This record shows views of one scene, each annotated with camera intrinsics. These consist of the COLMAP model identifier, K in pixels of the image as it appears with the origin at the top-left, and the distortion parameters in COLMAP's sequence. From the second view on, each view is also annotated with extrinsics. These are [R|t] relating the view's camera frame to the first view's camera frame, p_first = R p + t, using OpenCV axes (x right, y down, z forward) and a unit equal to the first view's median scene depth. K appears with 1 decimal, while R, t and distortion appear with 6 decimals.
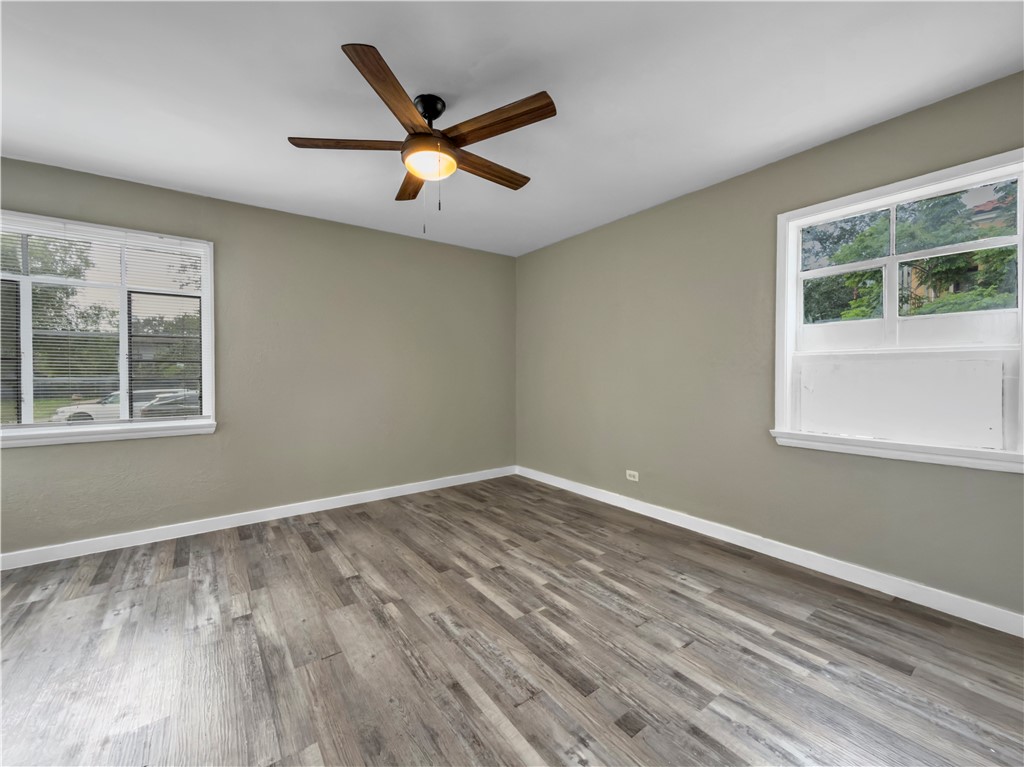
lens RADIAL K [[407.7, 0, 512.7], [0, 407.7, 379.9], [0, 0, 1]] dist [-0.000132, 0.000033]
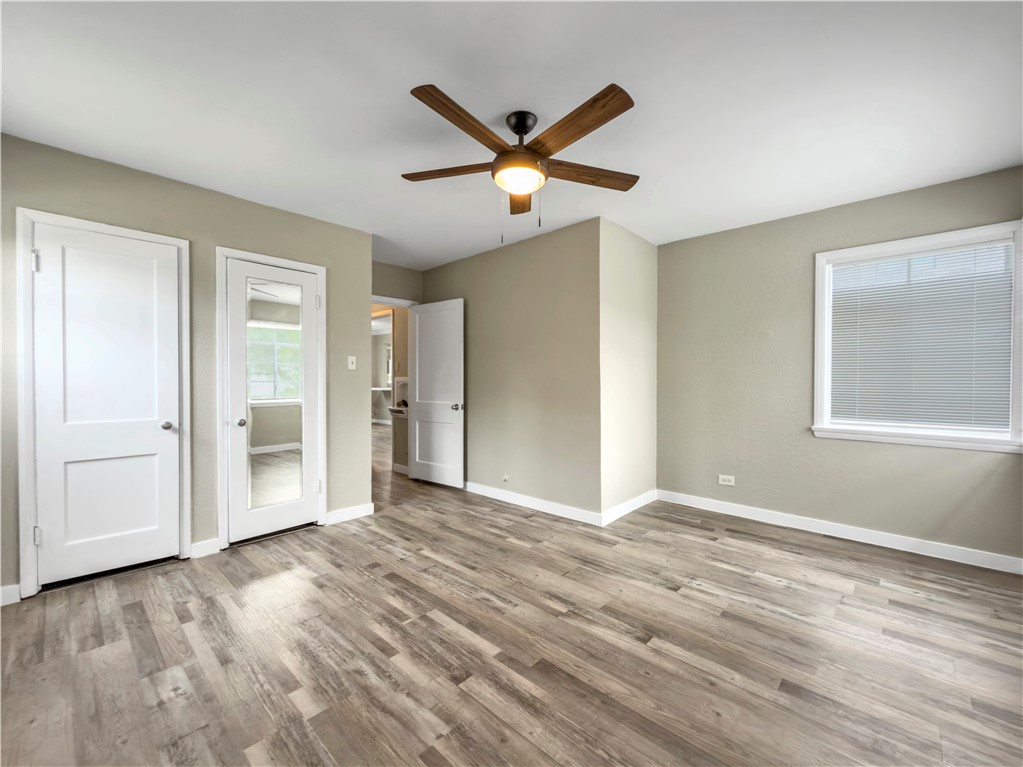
lens RADIAL K [[419.8, 0, 509.3], [0, 419.8, 381.1], [0, 0, 1]] dist [0.000894, -0.000039]
pose [[-0.985109, 0.005370, -0.171847, 0.000710], [0.001440, 0.999735, 0.022989, -0.029046], [0.171925, 0.022399, -0.984855, 1.967288]]
